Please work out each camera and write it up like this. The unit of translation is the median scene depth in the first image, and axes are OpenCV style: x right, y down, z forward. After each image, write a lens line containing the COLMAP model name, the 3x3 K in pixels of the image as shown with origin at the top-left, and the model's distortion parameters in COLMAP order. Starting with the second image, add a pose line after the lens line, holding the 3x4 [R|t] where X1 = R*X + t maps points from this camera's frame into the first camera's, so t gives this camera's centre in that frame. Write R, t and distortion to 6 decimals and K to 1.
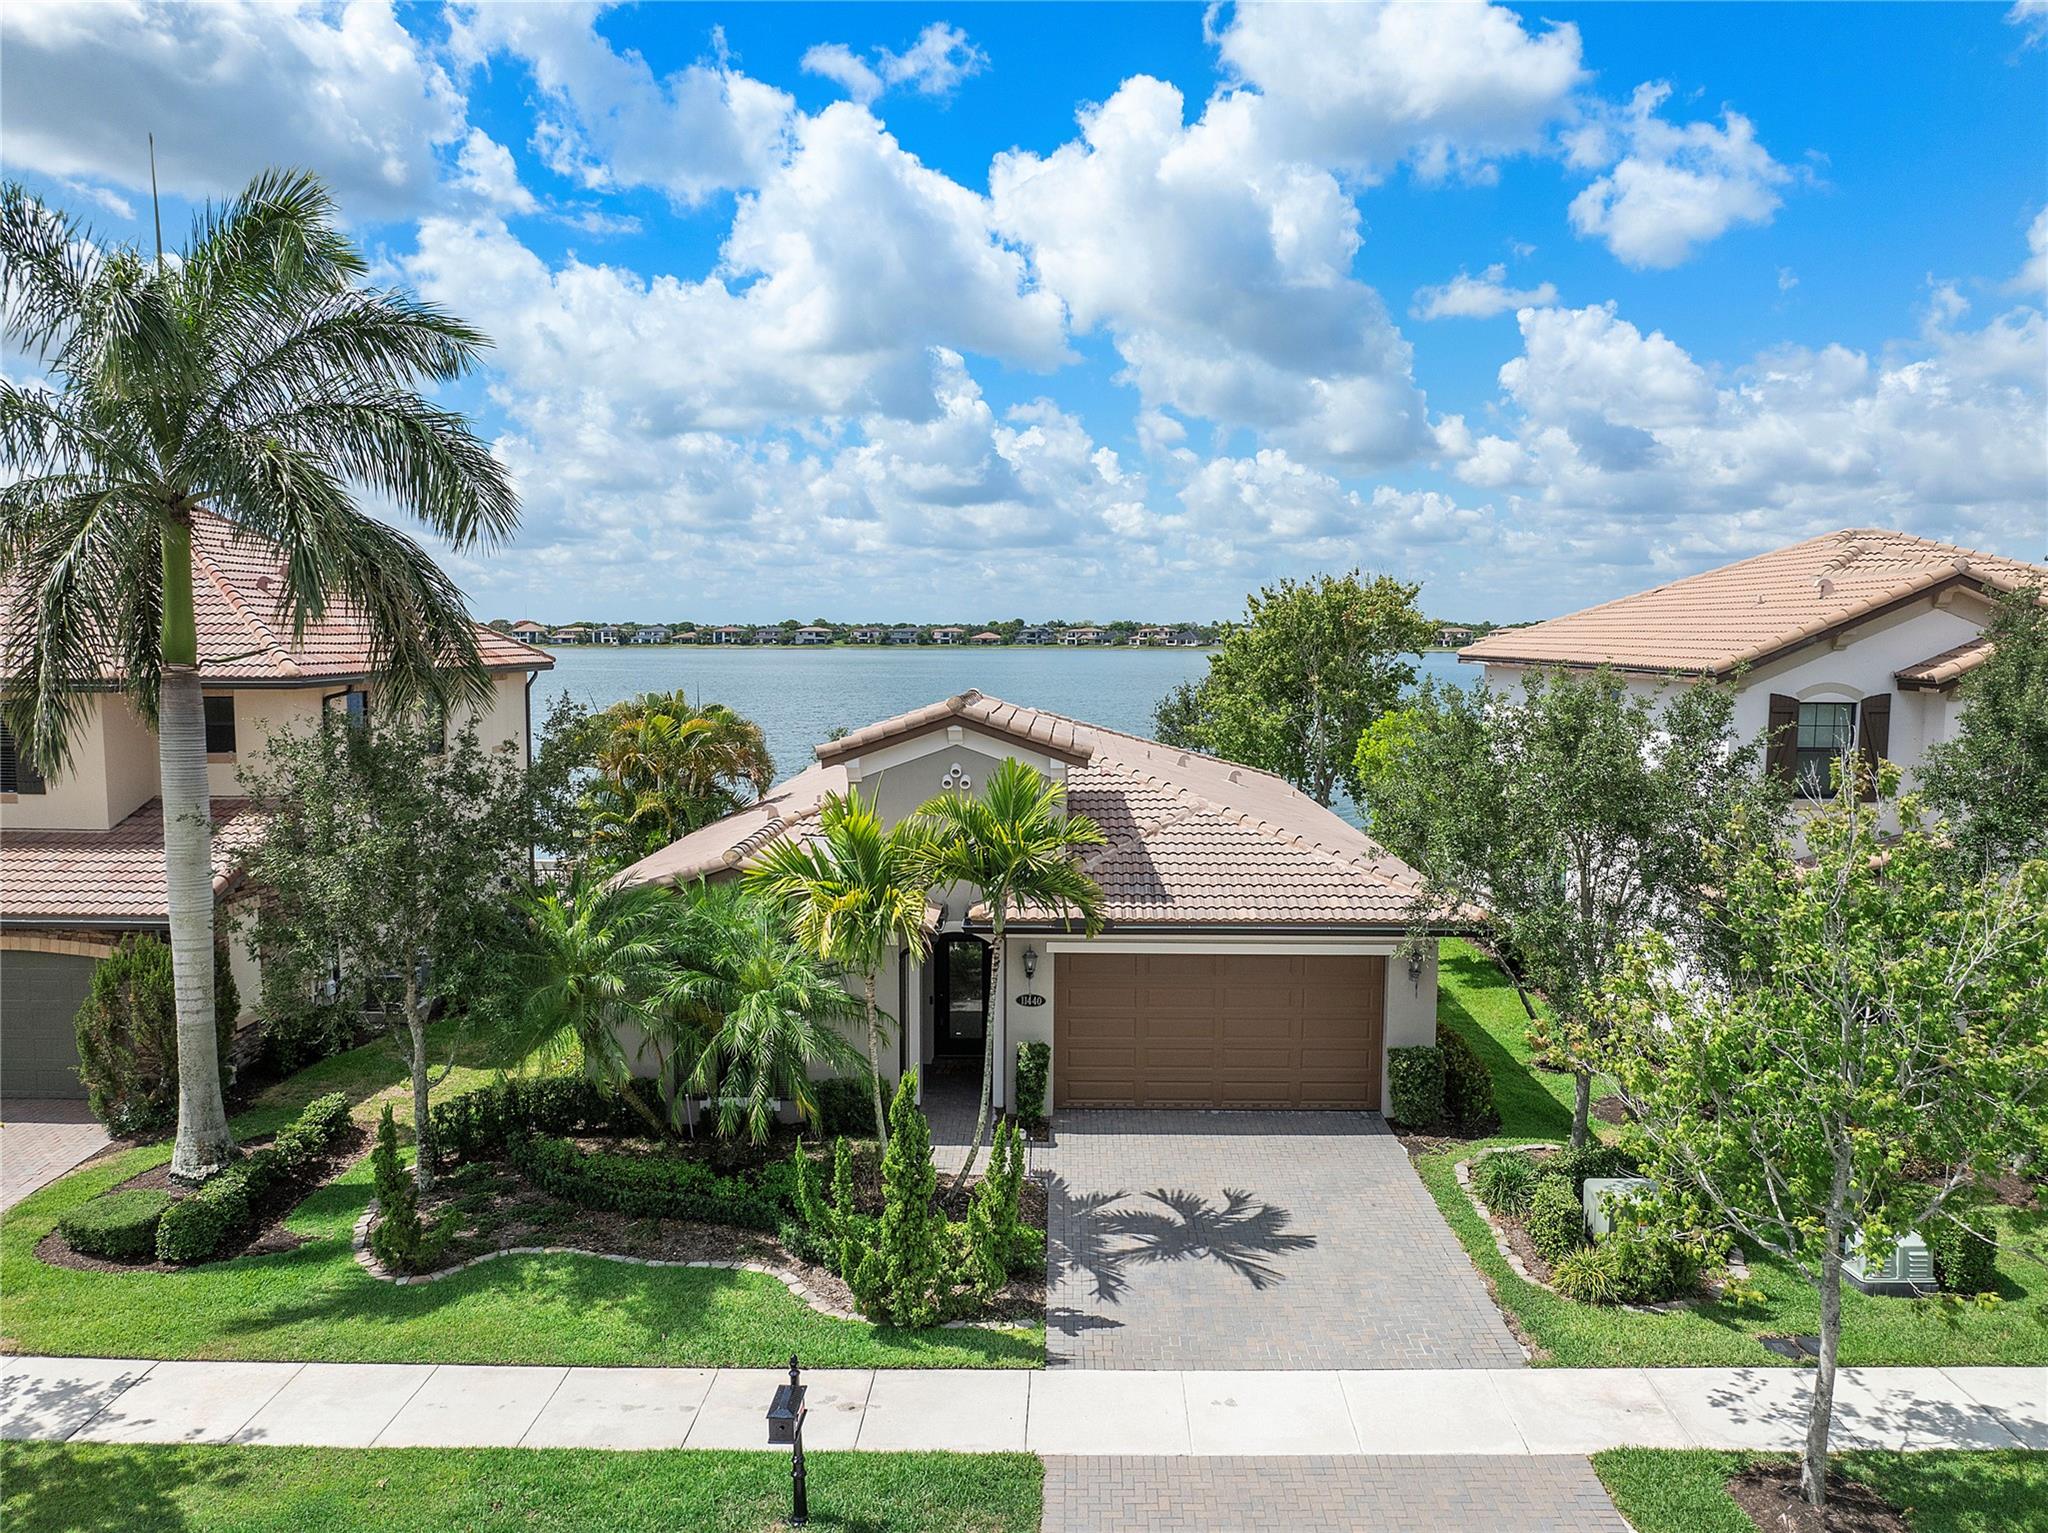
lens RADIAL K [[1453.2, 0, 1037.7], [0, 1453.2, 761.9], [0, 0, 1]] dist [-0.061004, 0.032354]
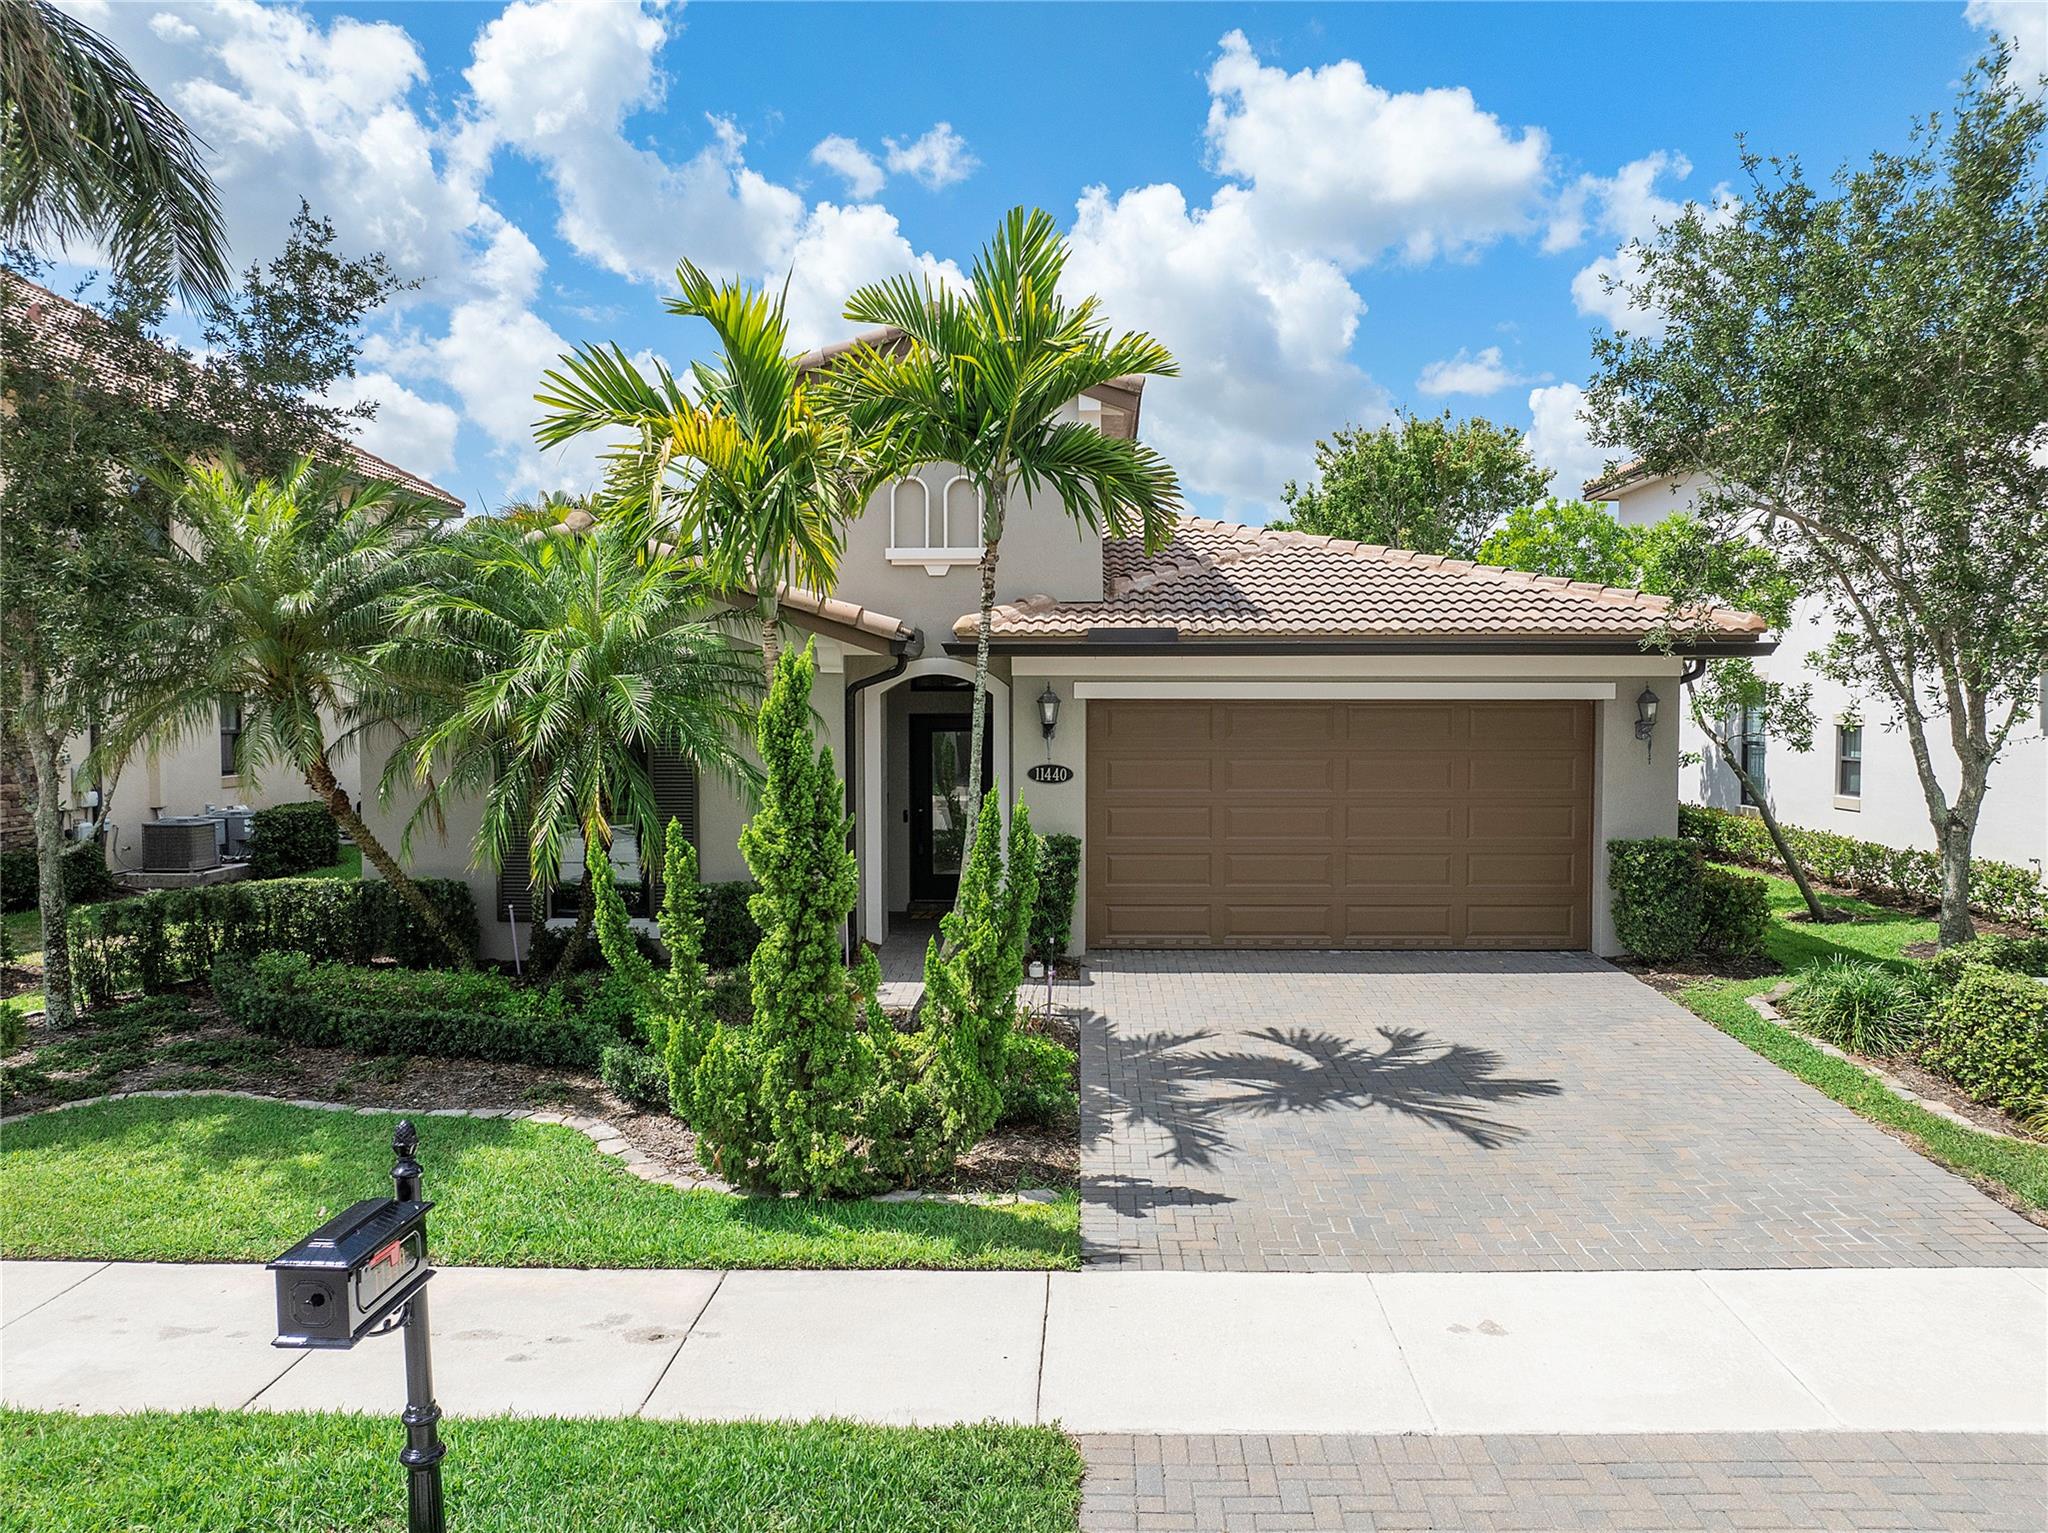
lens RADIAL K [[1453.2, 0, 1037.7], [0, 1453.2, 761.9], [0, 0, 1]] dist [-0.061004, 0.032354]
pose [[0.999893, -0.001643, -0.014518, -0.001509], [0.001017, 0.999071, -0.043071, 0.241186], [0.014575, 0.043052, 0.998967, 0.452641]]
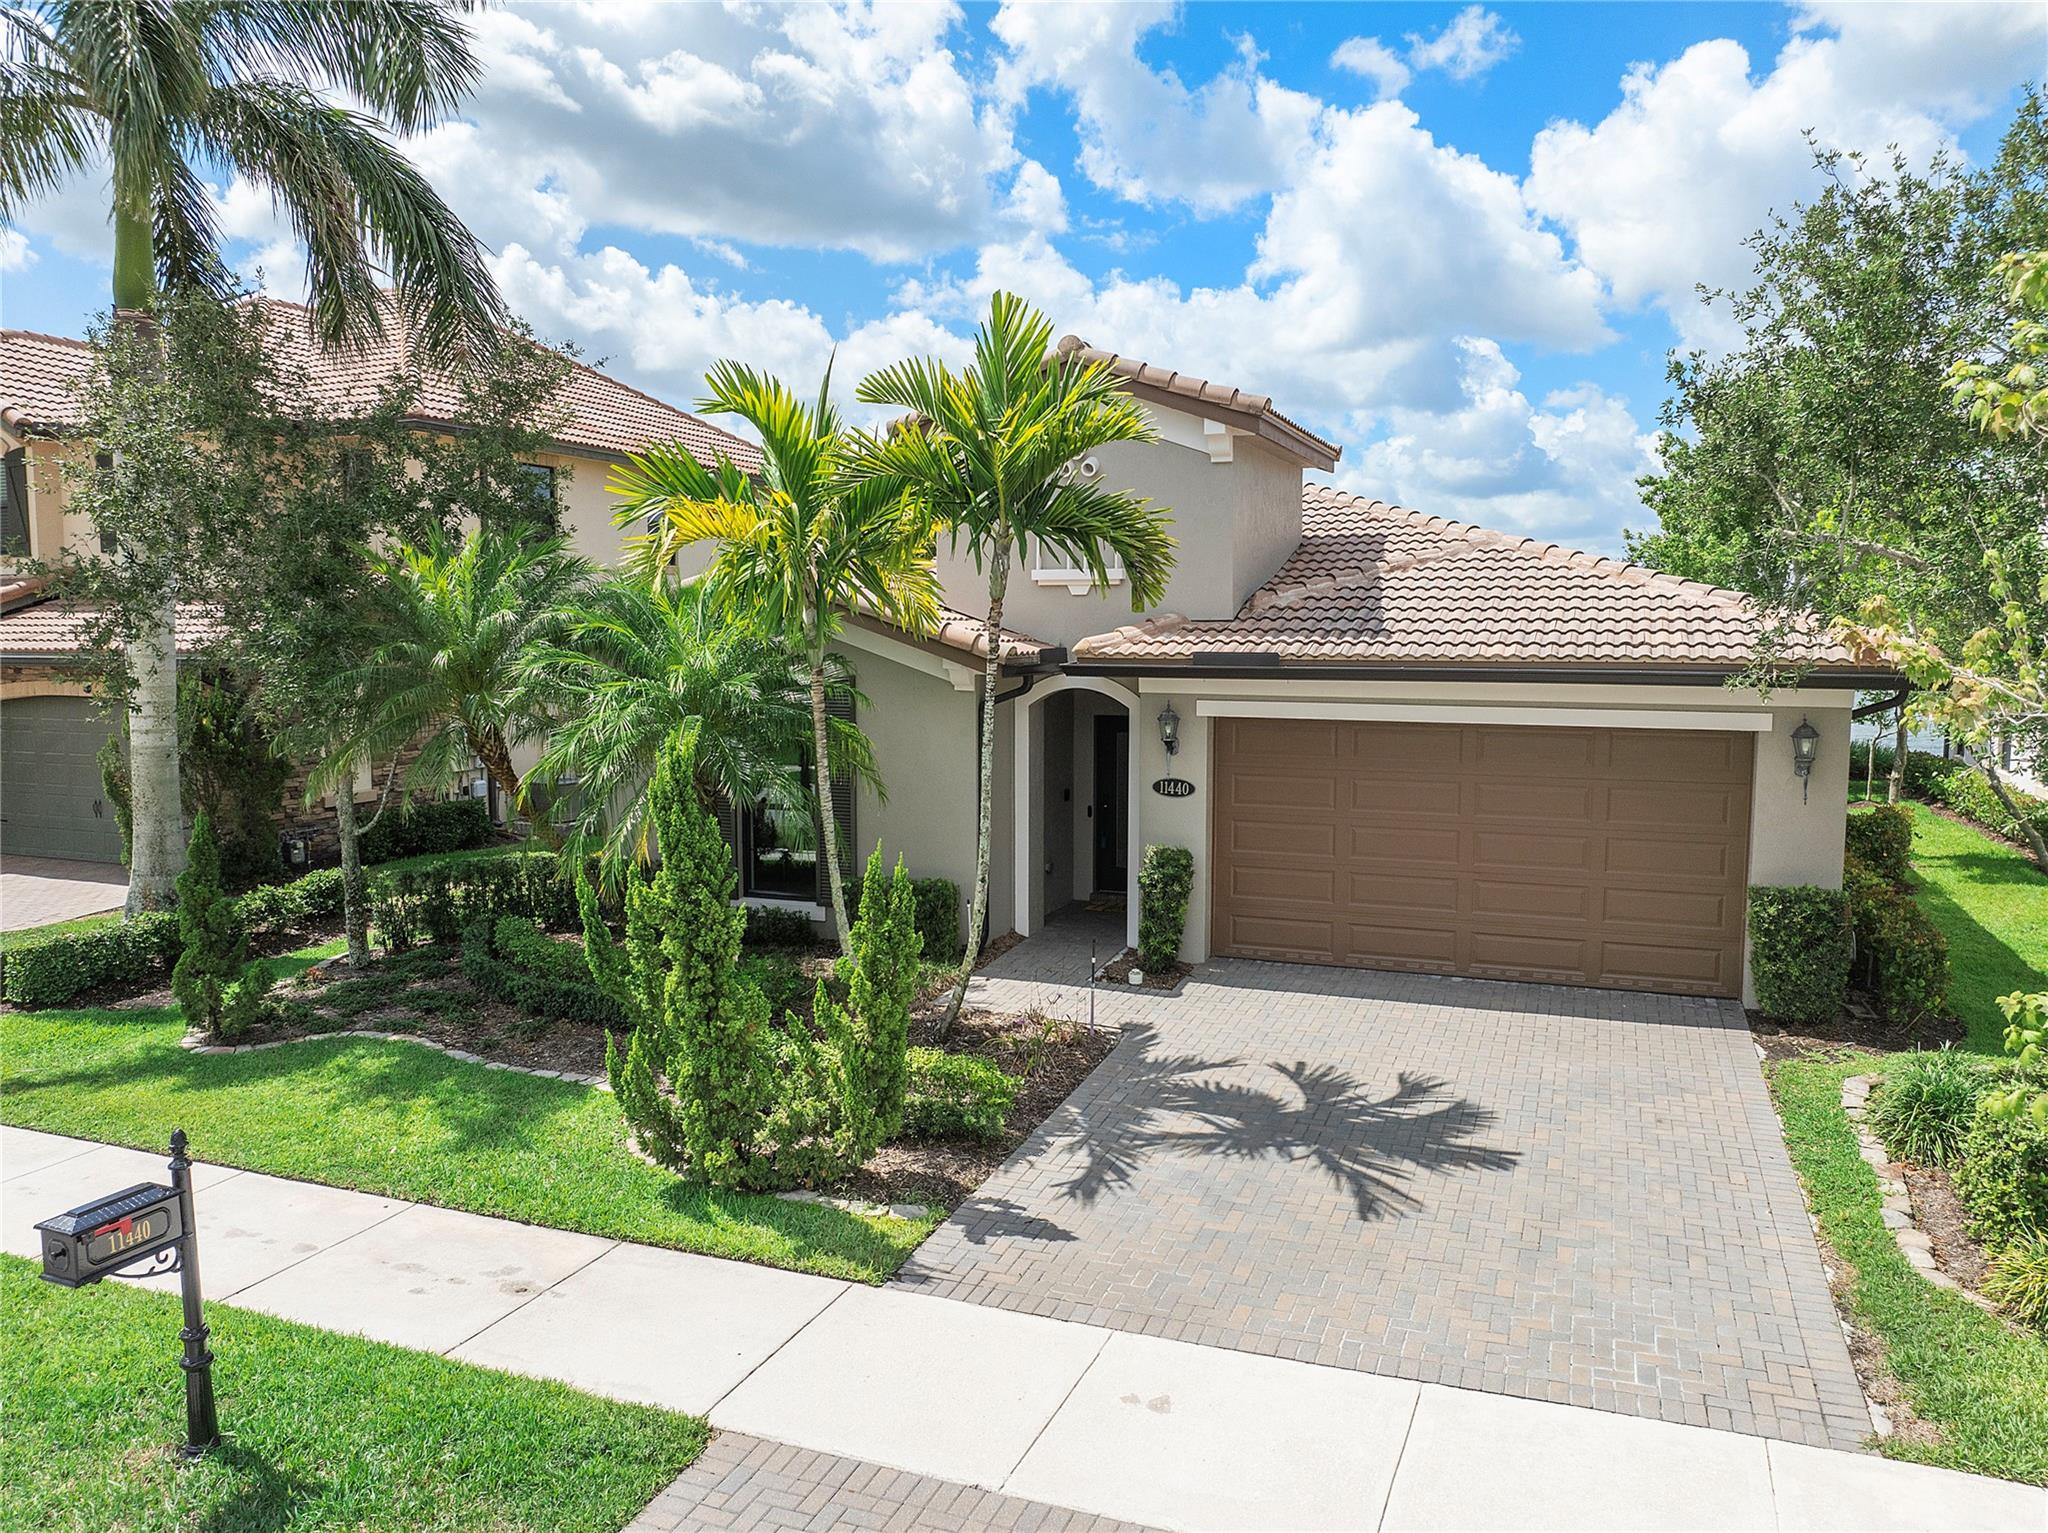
lens RADIAL K [[1453.2, 0, 1037.7], [0, 1453.2, 761.9], [0, 0, 1]] dist [-0.061004, 0.032354]
pose [[0.938803, 0.032124, -0.342952, 0.214111], [-0.029627, 0.999483, 0.012520, 0.188169], [0.343177, -0.001593, 0.939269, 0.444558]]
